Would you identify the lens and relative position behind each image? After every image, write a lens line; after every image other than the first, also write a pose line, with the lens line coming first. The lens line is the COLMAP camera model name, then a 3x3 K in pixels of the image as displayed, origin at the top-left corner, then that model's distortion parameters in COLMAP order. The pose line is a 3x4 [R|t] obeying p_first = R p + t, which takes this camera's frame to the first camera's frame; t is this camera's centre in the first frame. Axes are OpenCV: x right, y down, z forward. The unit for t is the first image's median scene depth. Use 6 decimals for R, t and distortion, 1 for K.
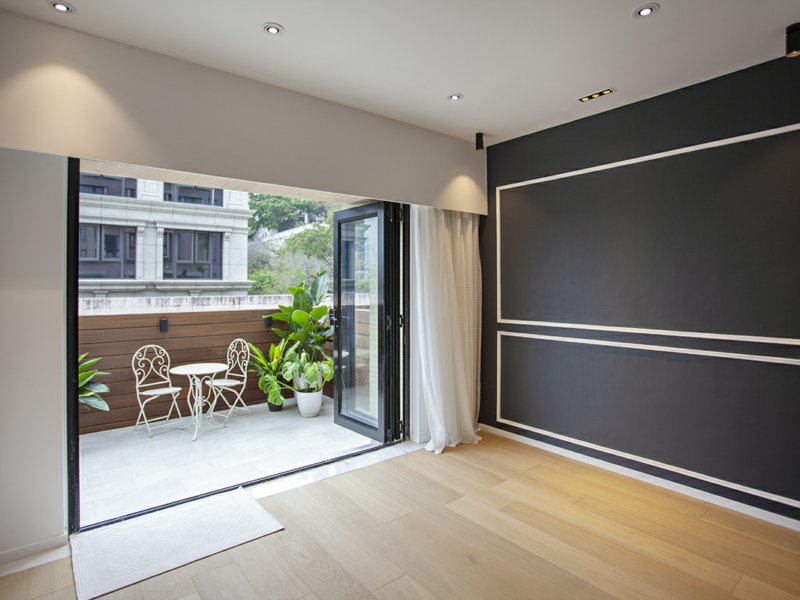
lens RADIAL K [[458.8, 0, 399.4], [0, 458.8, 285.6], [0, 0, 1]] dist [-0.064108, 0.035452]
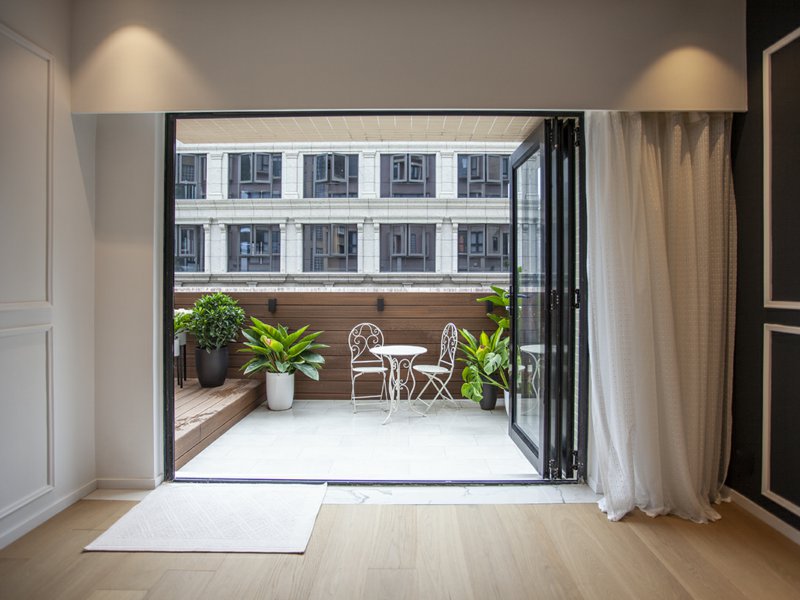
lens RADIAL K [[458.8, 0, 399.4], [0, 458.8, 285.6], [0, 0, 1]] dist [-0.064108, 0.035452]
pose [[0.769128, 0.007362, -0.639052, 0.187516], [-0.006407, 0.999972, 0.003809, 0.048067], [0.639062, 0.001165, 0.769154, 0.284603]]
